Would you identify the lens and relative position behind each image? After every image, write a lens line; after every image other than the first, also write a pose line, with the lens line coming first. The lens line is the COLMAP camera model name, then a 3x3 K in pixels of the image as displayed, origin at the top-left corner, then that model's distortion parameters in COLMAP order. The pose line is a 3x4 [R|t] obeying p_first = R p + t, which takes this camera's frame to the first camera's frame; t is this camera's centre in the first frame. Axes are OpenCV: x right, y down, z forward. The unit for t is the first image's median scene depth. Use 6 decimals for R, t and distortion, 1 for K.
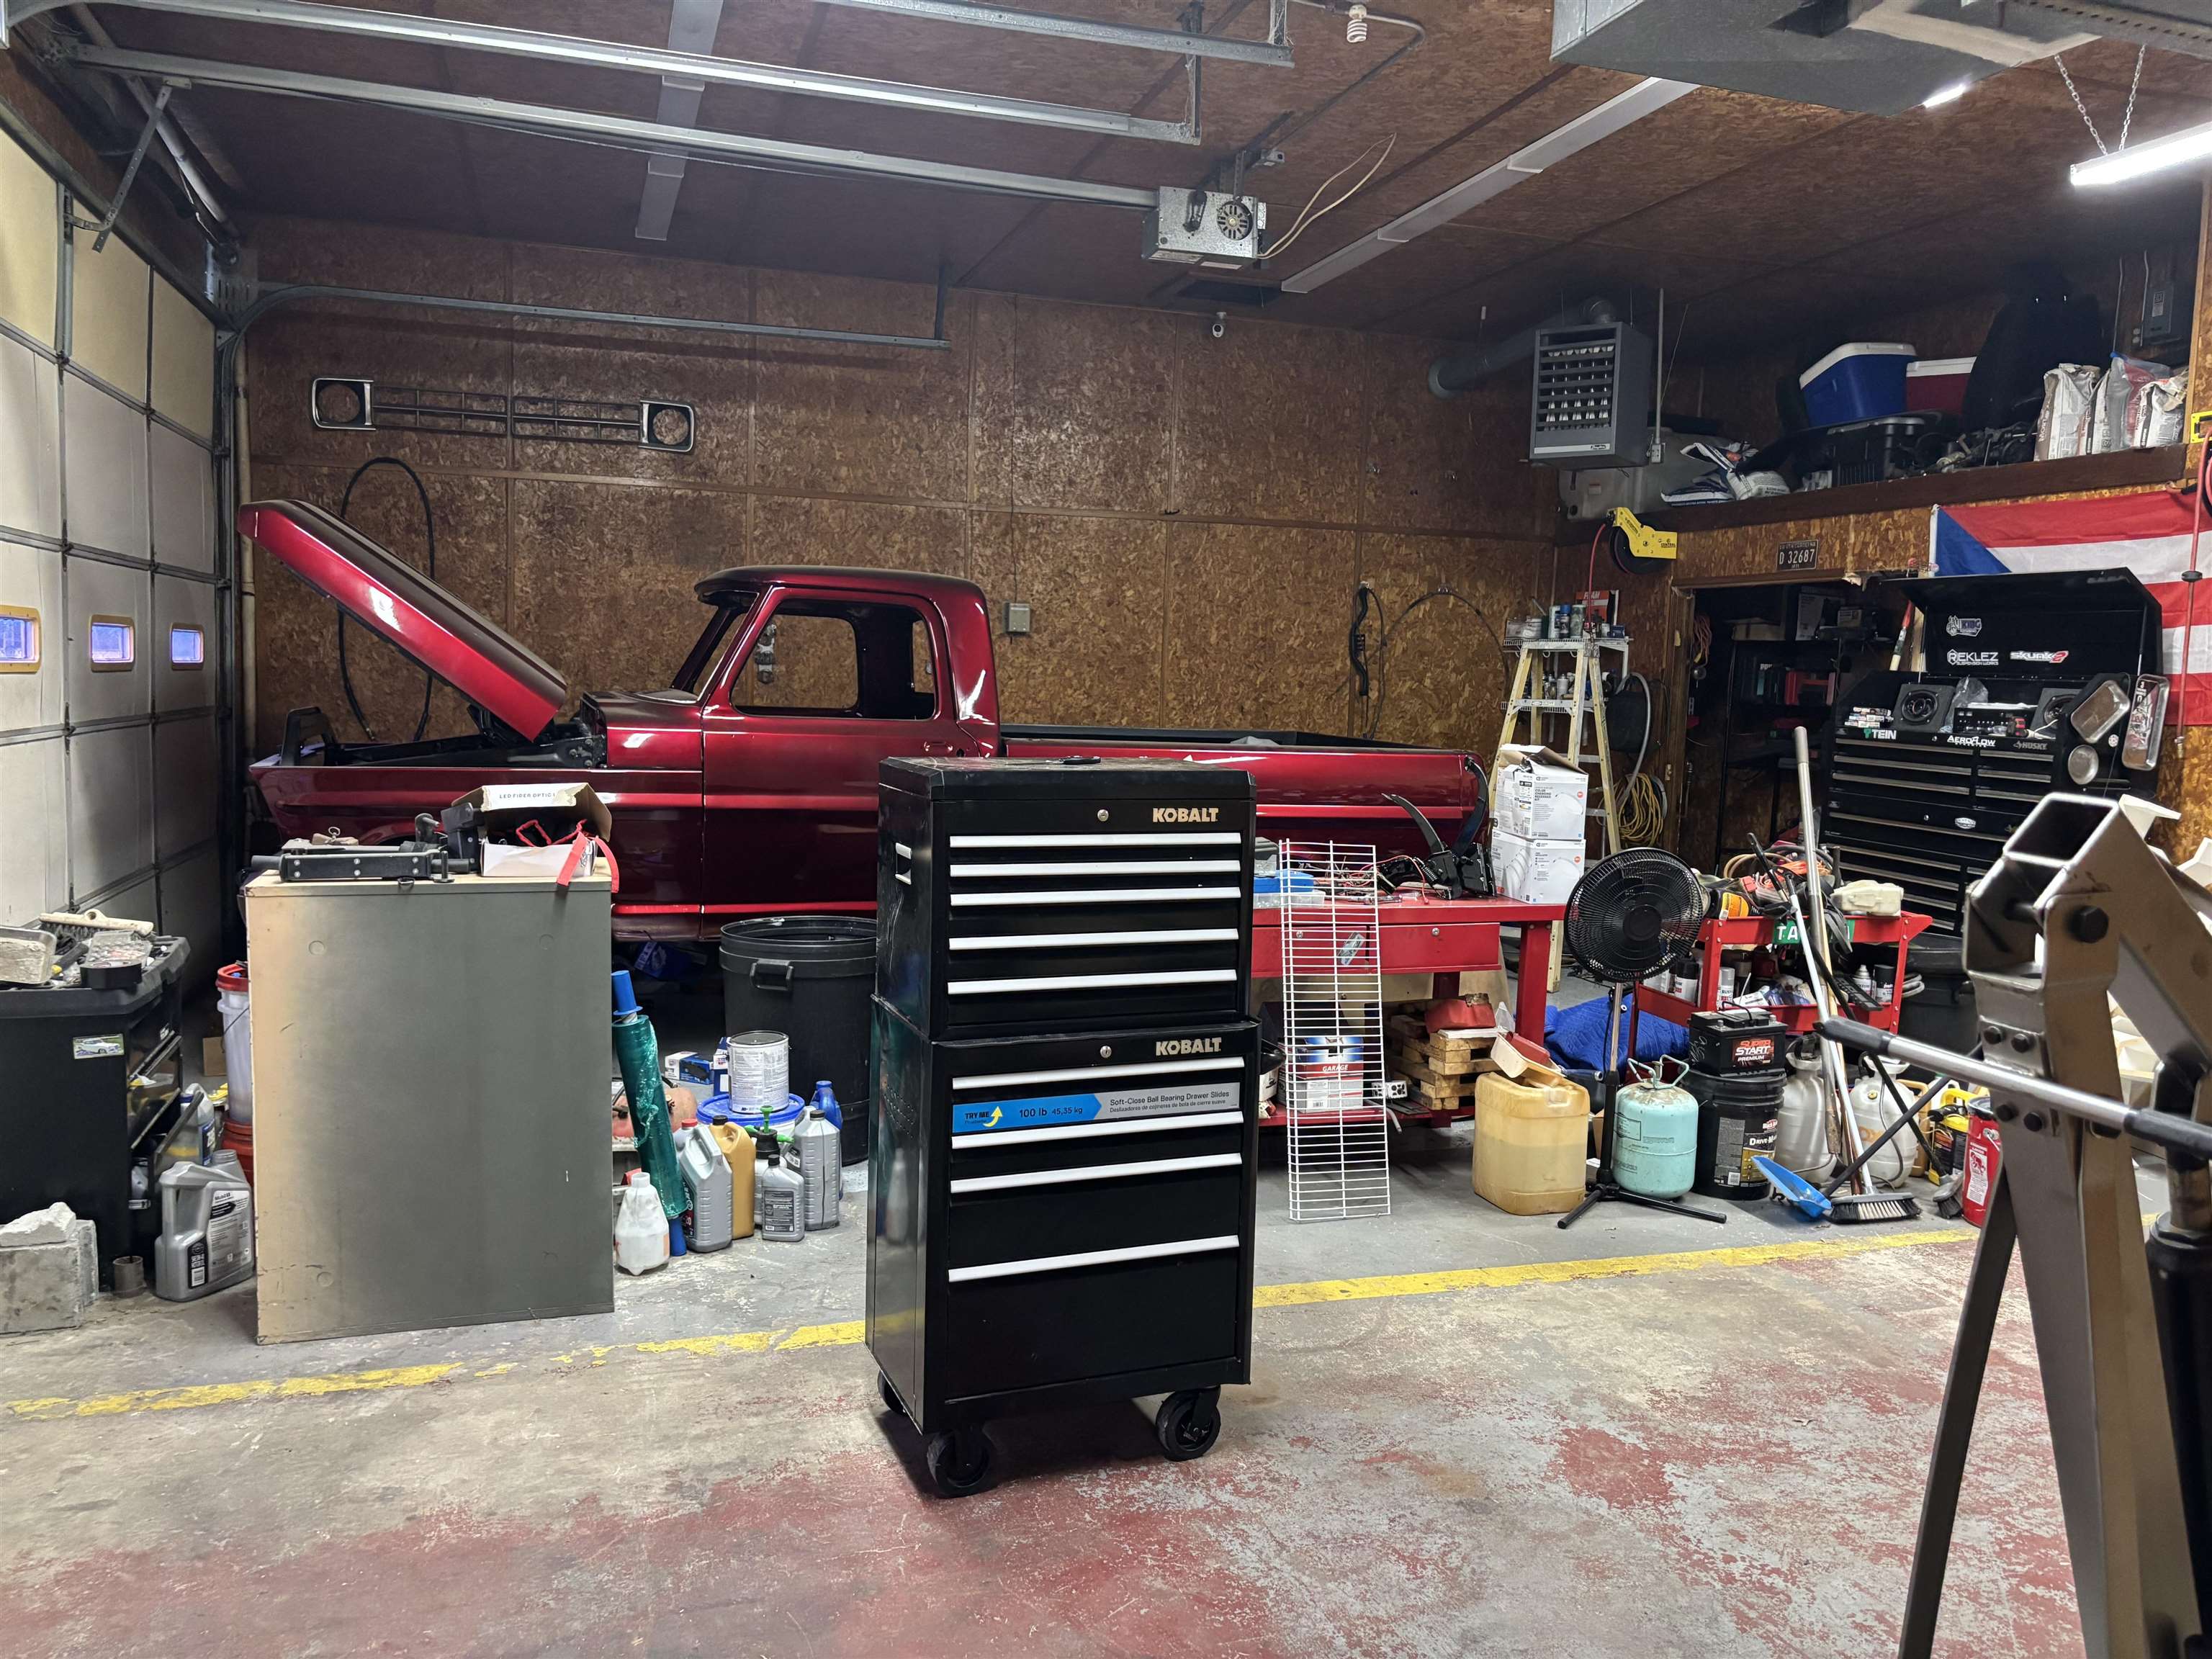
lens RADIAL K [[1674.4, 0, 1125.4], [0, 1674.4, 836.4], [0, 0, 1]] dist [0.048141, -0.057941]
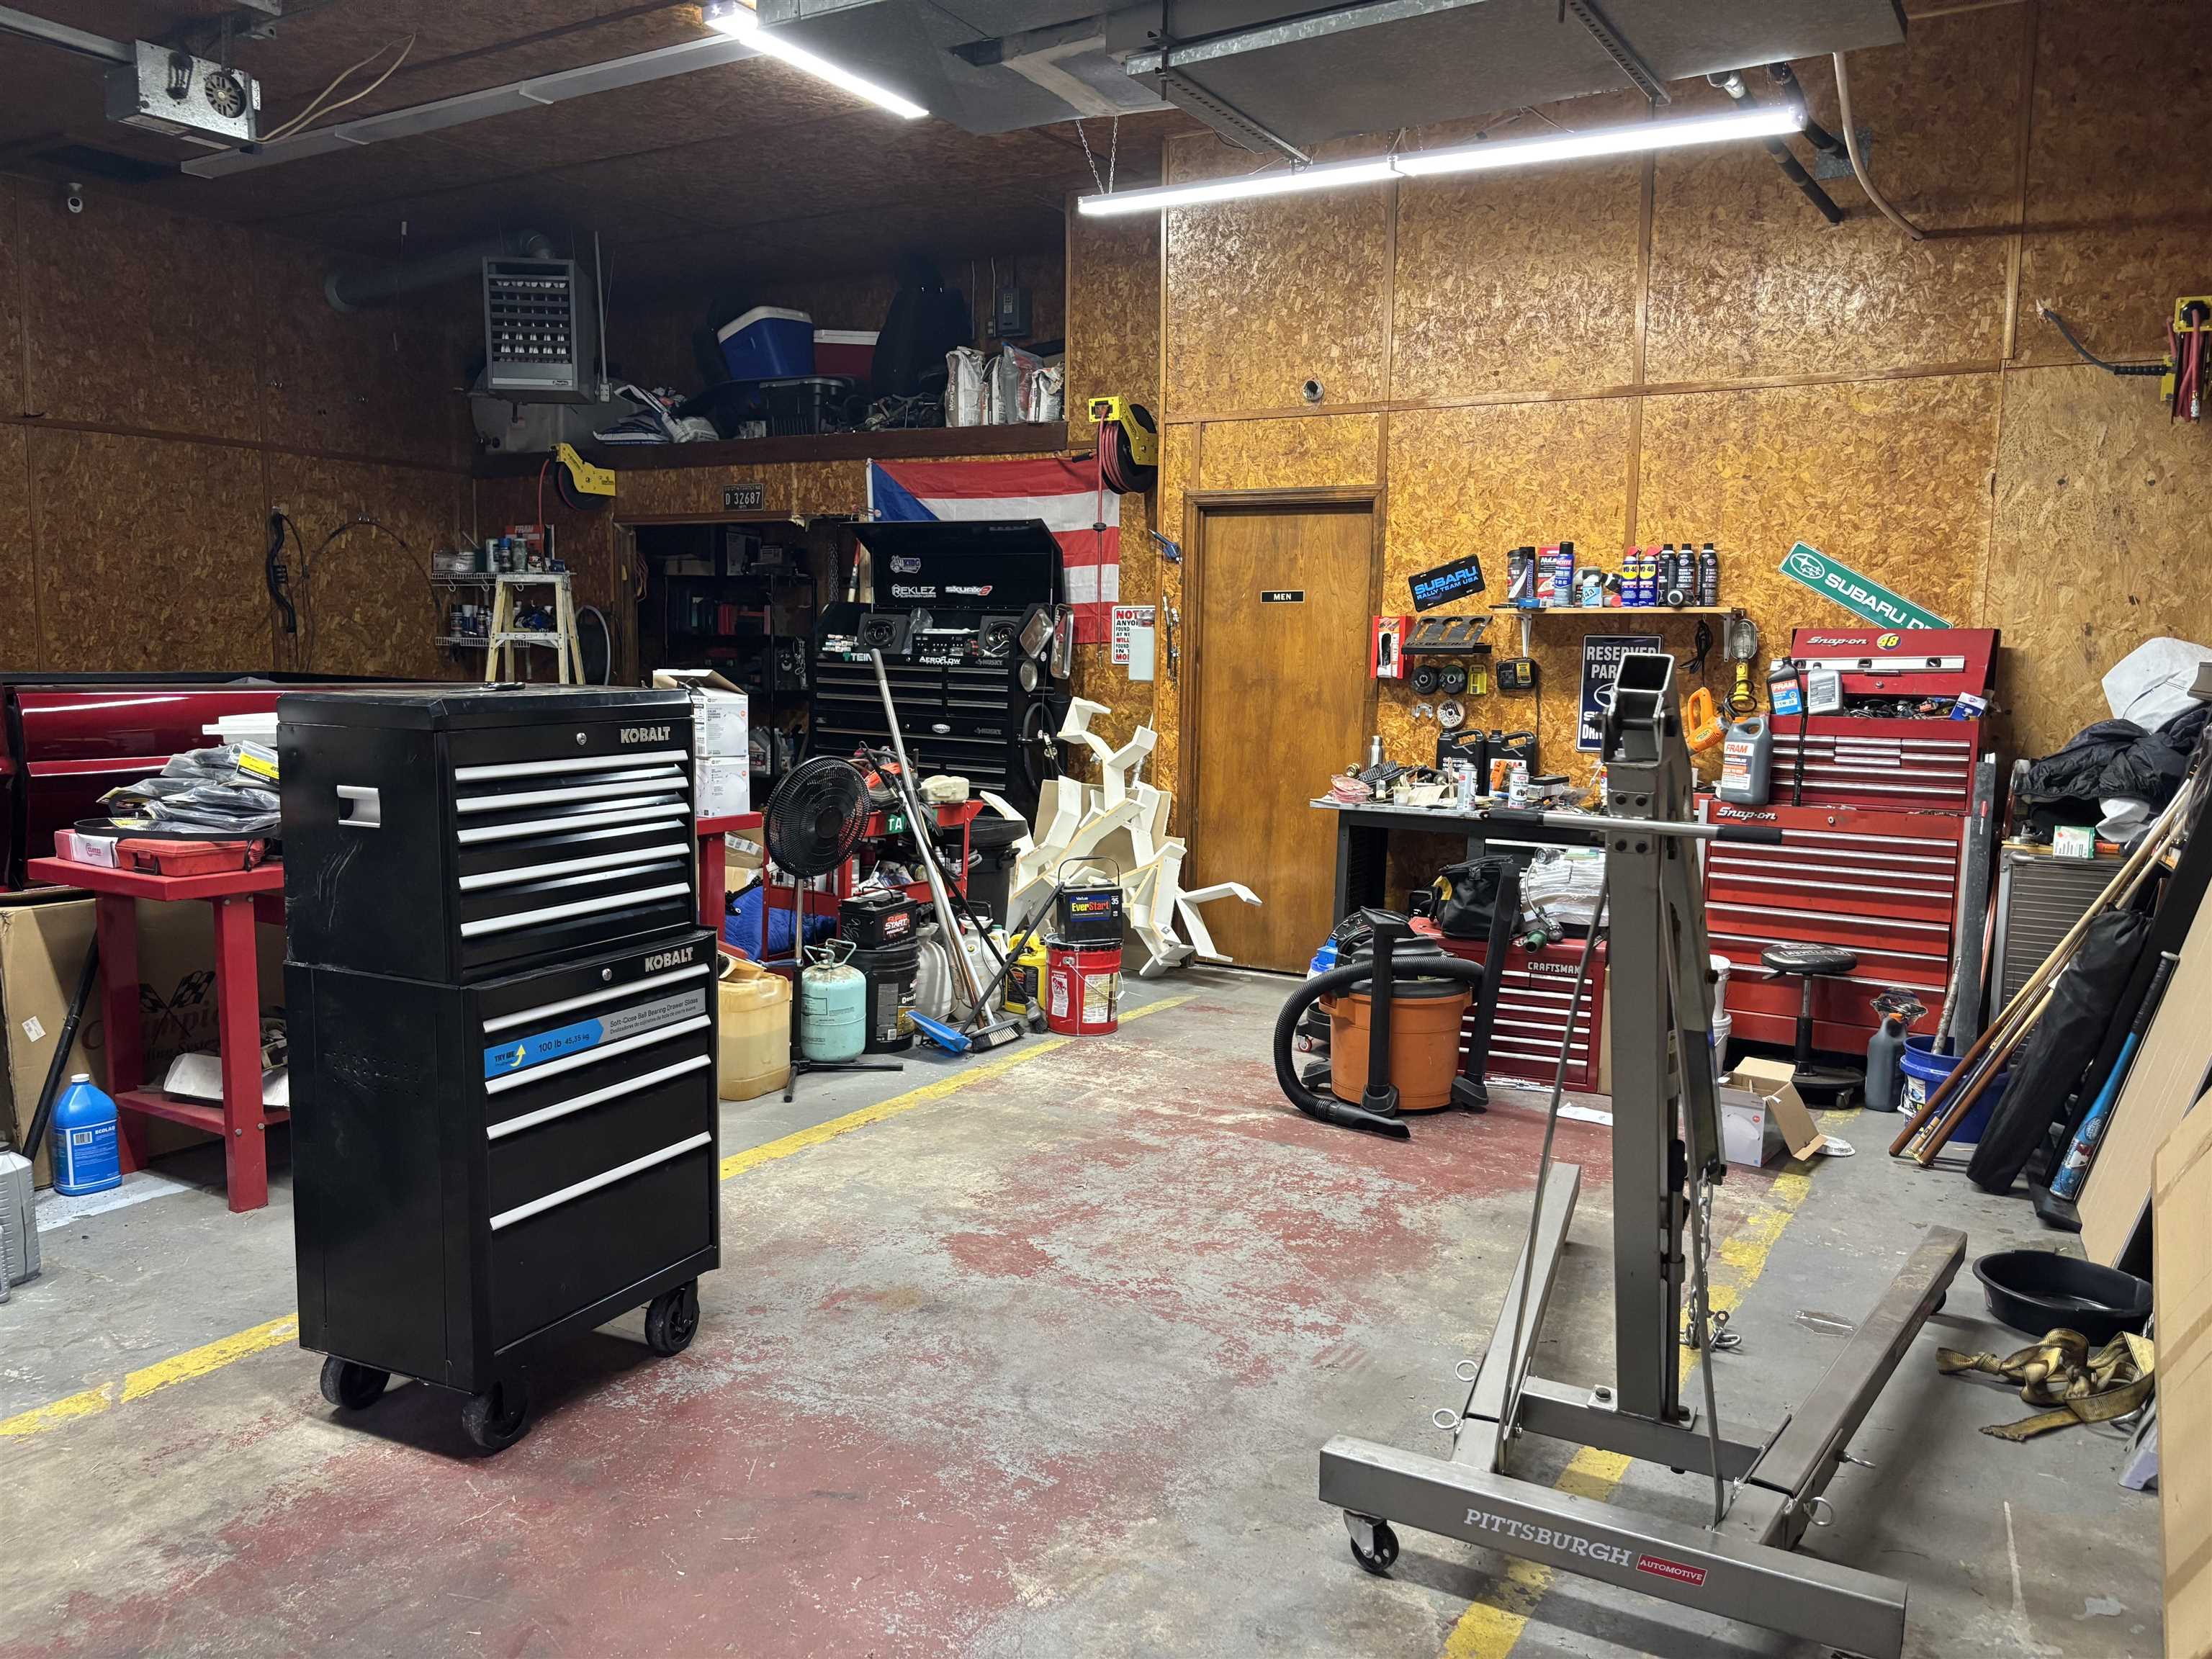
lens RADIAL K [[1674.4, 0, 1100.7], [0, 1674.4, 849.7], [0, 0, 1]] dist [0.048141, -0.057941]
pose [[0.749485, -0.103094, 0.653945, -0.262801], [0.074529, 0.994660, 0.071389, 0.002378], [-0.657813, -0.004767, 0.753166, 0.024835]]
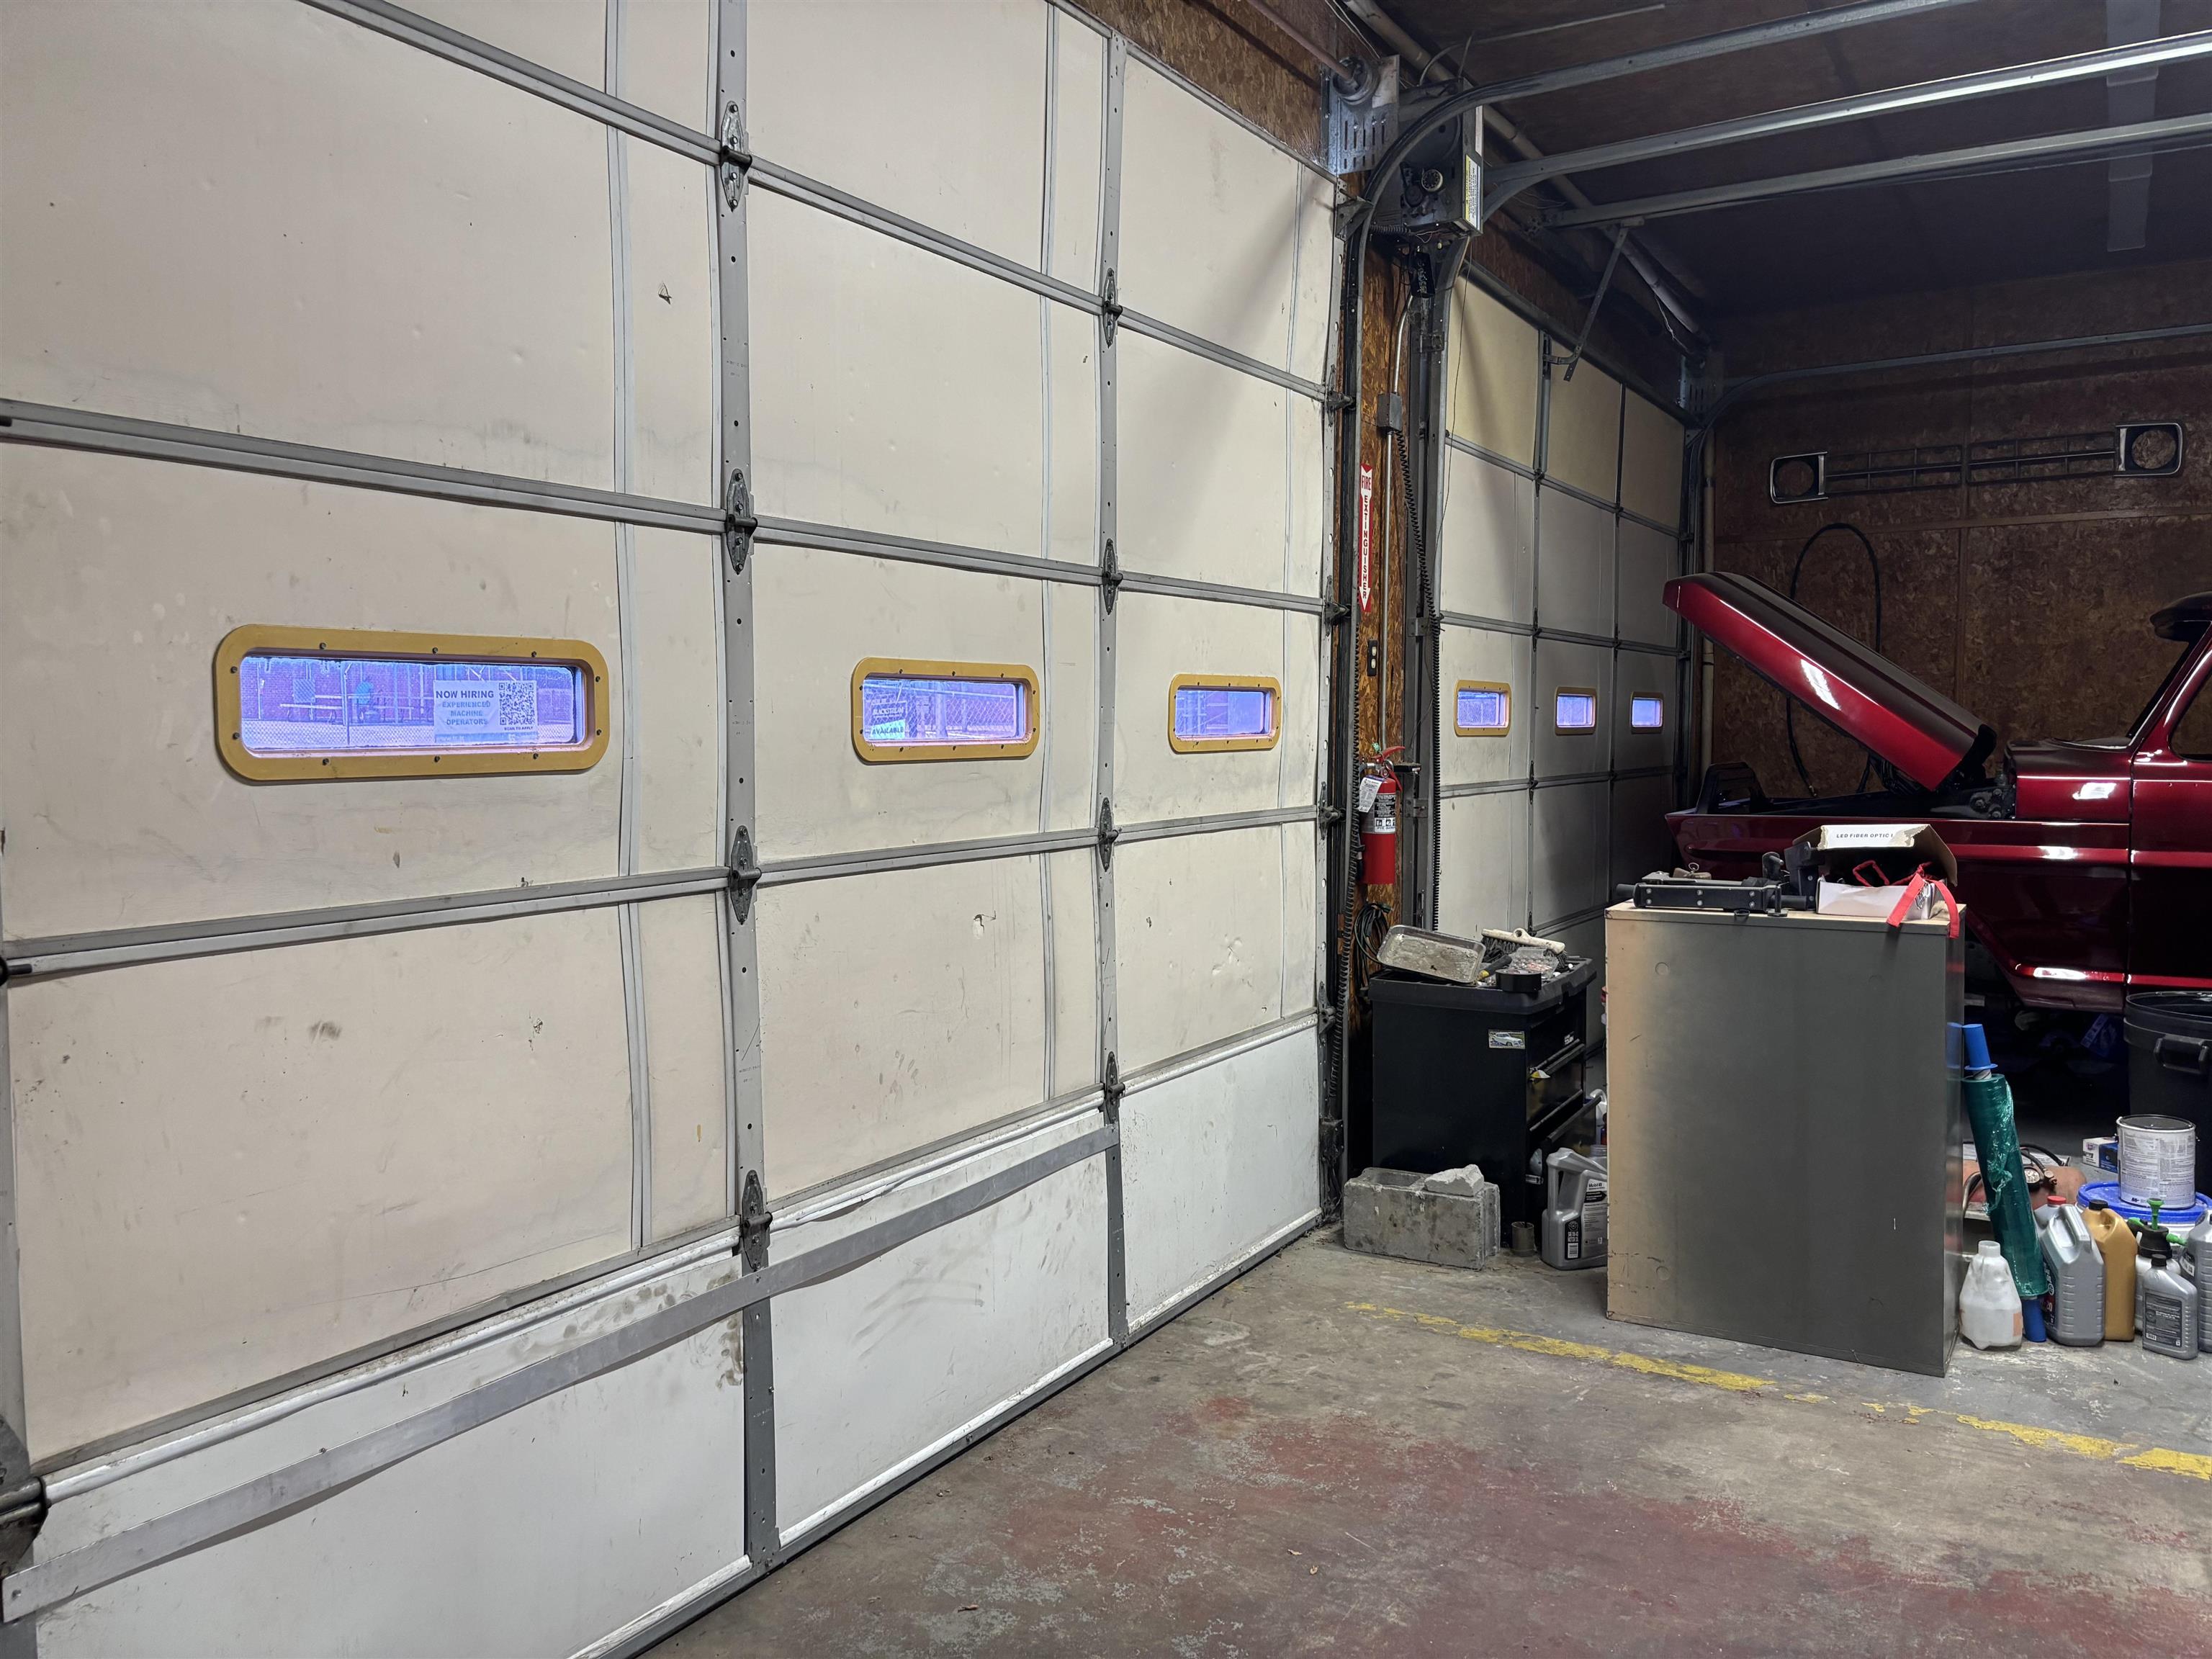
lens RADIAL K [[1674.4, 0, 1111.2], [0, 1674.4, 825.9], [0, 0, 1]] dist [0.048141, -0.057941]
pose [[0.654515, 0.010909, -0.755970, 0.082226], [-0.047173, 0.998537, -0.026432, 0.013019], [0.754576, 0.052962, 0.654072, -0.000364]]
